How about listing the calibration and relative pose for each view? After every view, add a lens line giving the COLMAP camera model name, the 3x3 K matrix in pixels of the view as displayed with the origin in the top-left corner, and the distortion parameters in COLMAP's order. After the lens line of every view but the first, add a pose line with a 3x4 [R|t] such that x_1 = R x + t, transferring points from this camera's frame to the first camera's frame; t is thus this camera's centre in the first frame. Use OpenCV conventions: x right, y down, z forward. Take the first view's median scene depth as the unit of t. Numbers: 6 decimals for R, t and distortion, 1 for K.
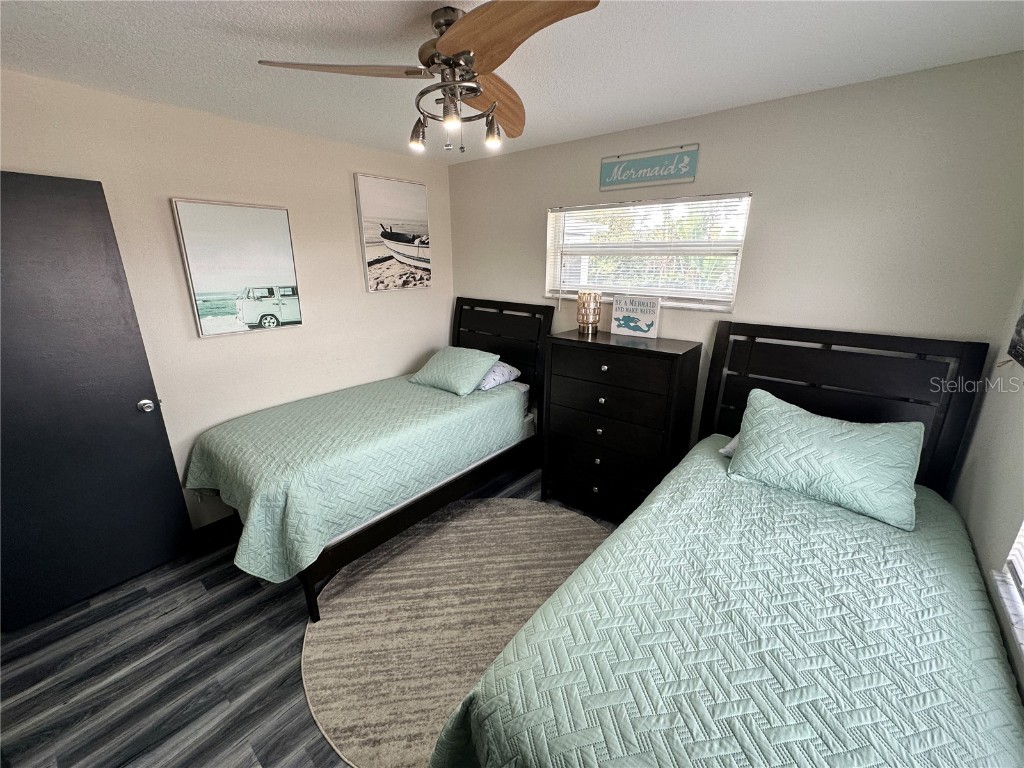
lens RADIAL K [[409.1, 0, 511.0], [0, 409.1, 382.7], [0, 0, 1]] dist [-0.001409, 0.000042]
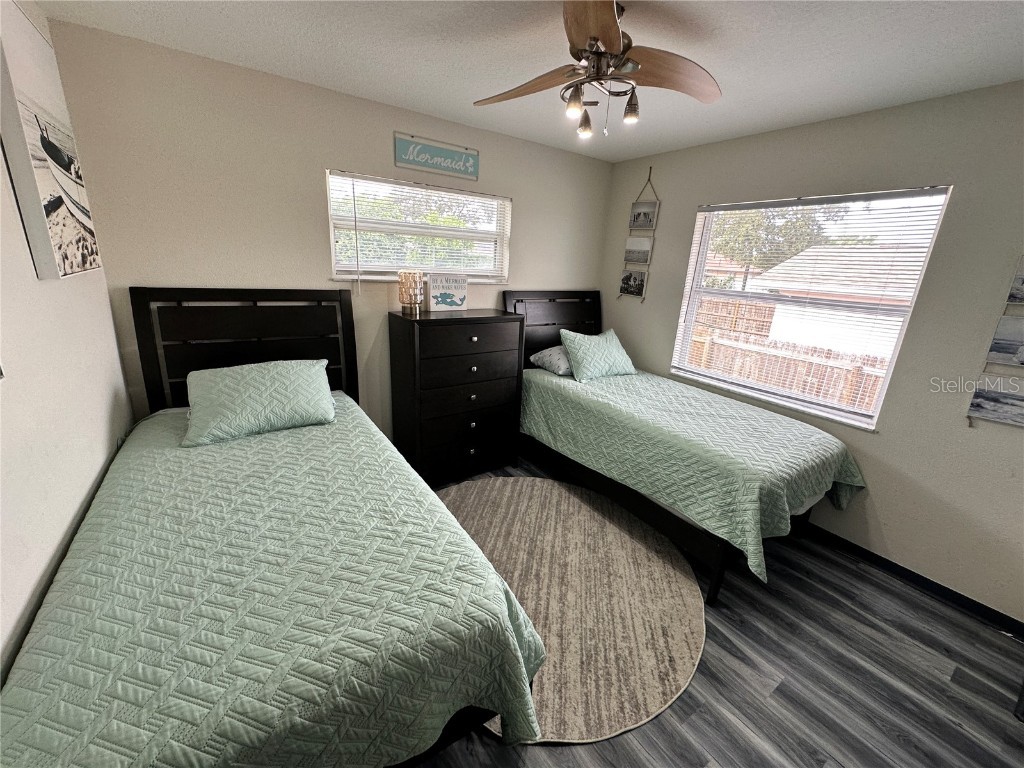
lens RADIAL K [[409.1, 0, 511.0], [0, 409.1, 382.7], [0, 0, 1]] dist [-0.001409, 0.000042]
pose [[0.275297, -0.262830, 0.924733, -0.795963], [0.229068, 0.952131, 0.202423, -0.124267], [-0.933670, 0.156100, 0.322325, 0.559491]]
